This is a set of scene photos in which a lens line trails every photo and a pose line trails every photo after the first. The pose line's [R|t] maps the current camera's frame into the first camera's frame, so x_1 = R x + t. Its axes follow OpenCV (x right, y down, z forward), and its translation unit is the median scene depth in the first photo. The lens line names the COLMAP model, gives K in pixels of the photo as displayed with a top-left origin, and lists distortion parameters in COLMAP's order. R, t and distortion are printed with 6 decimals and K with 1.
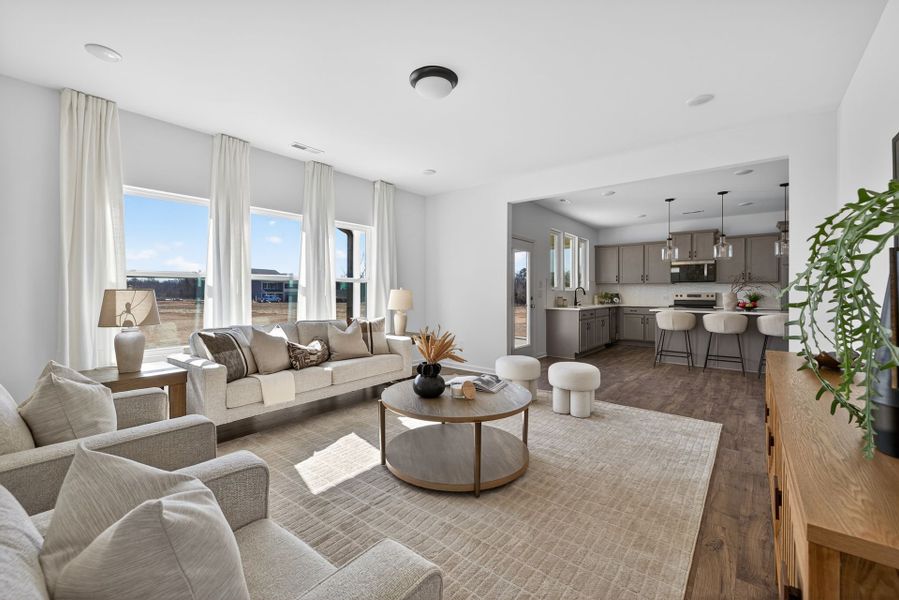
lens RADIAL K [[383.6, 0, 472.9], [0, 383.6, 295.9], [0, 0, 1]] dist [0.021773, -0.000026]
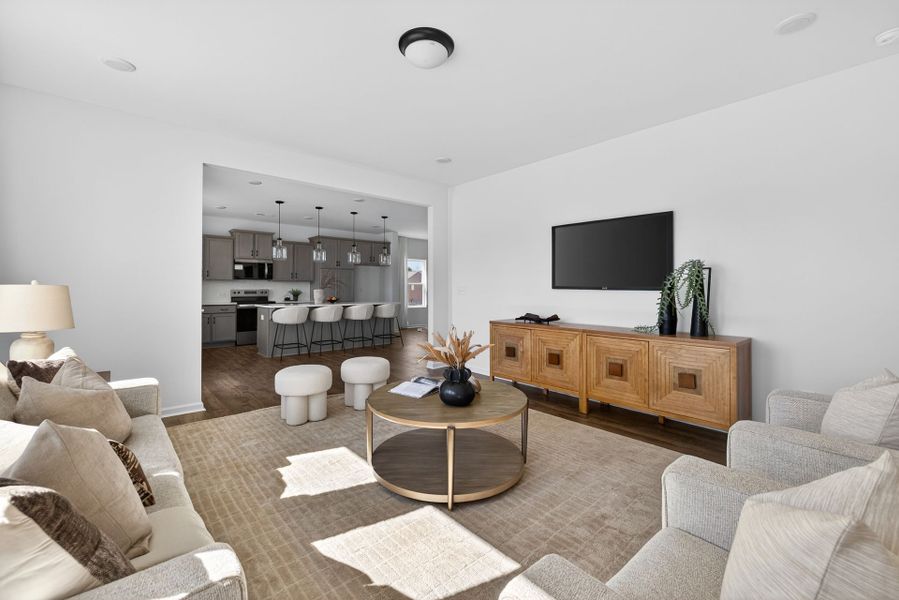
lens RADIAL K [[373.0, 0, 445.5], [0, 373.0, 288.5], [0, 0, 1]] dist [0.001522, 0.000048]
pose [[0.225012, -0.006519, 0.974334, -0.314983], [0.013455, 0.999903, 0.003583, -0.007836], [-0.974263, 0.012304, 0.225078, 0.267222]]
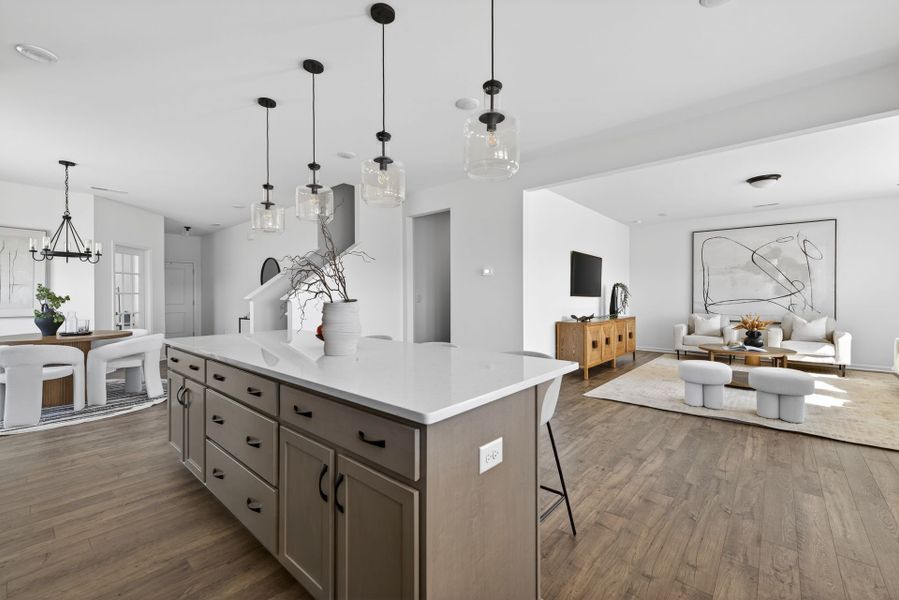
lens RADIAL K [[377.0, 0, 449.5], [0, 377.0, 300.0], [0, 0, 1]] dist [0.007565, 0.000098]
pose [[-0.994801, -0.006531, 0.101628, 0.420857], [-0.004276, 0.999740, 0.022385, -0.011809], [-0.101748, 0.021834, -0.994571, 1.022738]]
